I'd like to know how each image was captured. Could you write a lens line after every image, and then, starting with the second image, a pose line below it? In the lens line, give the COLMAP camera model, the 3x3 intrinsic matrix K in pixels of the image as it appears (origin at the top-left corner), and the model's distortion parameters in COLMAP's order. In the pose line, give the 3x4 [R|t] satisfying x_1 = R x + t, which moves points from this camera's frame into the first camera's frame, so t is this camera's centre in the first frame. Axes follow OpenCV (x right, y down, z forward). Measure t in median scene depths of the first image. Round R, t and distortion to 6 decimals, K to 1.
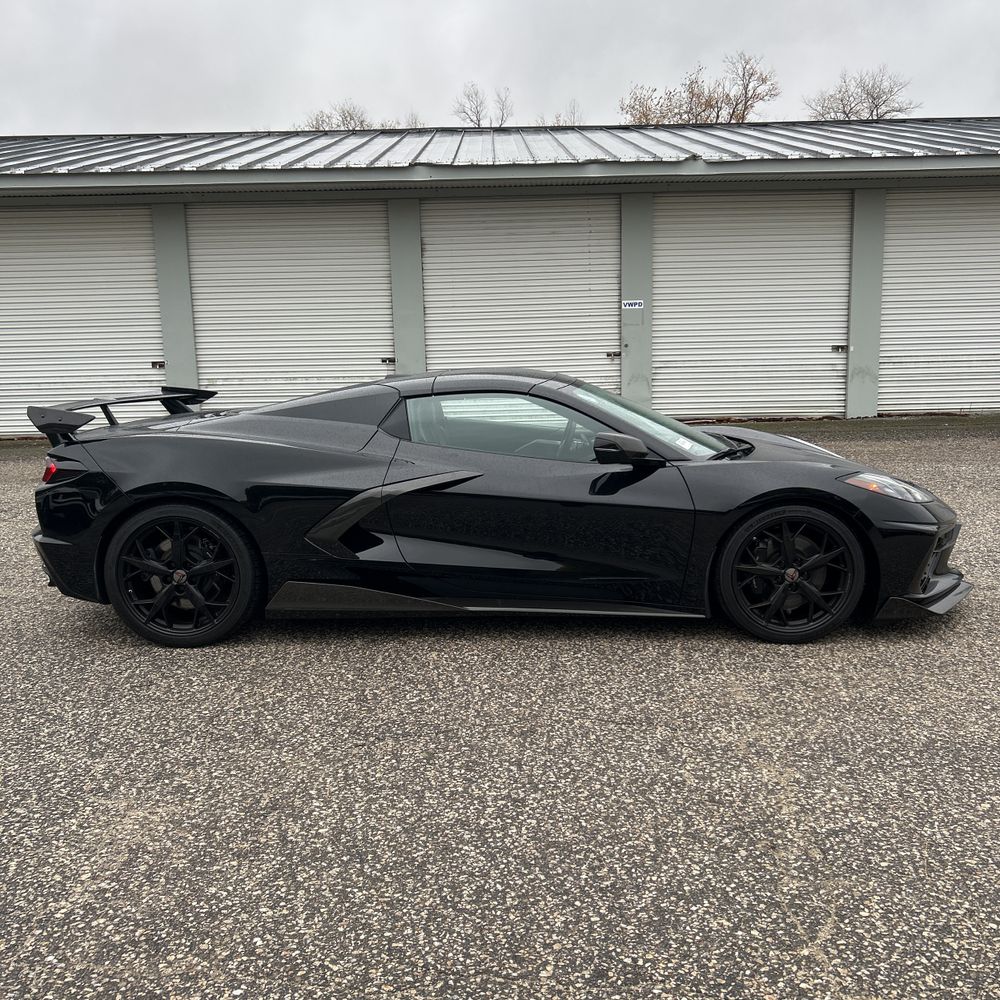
lens RADIAL K [[1008.0, 0, 506.9], [0, 1008.0, 497.6], [0, 0, 1]] dist [0.057307, -0.062568]
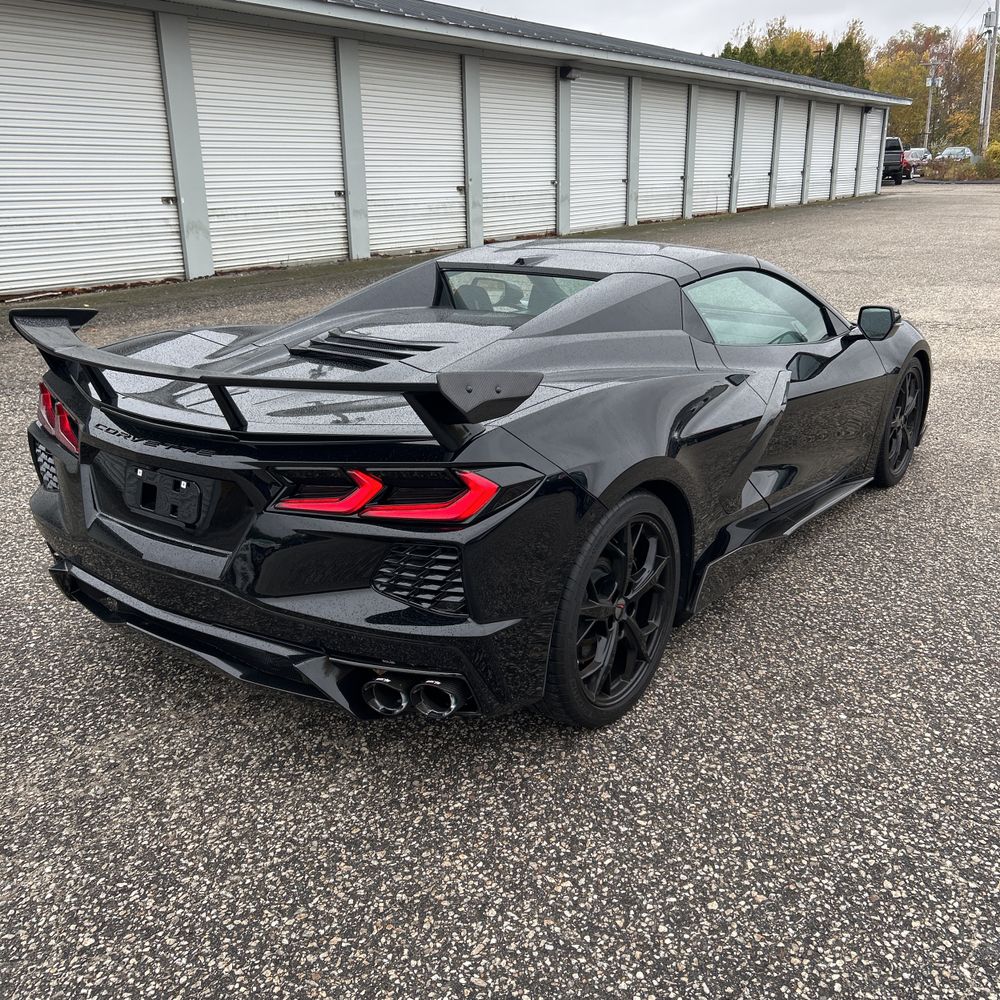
lens RADIAL K [[1009.6, 0, 503.9], [0, 1009.6, 486.2], [0, 0, 1]] dist [0.084977, -0.097878]
pose [[0.563178, -0.233101, 0.792777, -0.287694], [0.125373, 0.972385, 0.196848, -0.043237], [-0.816769, -0.011468, 0.576850, 0.242244]]
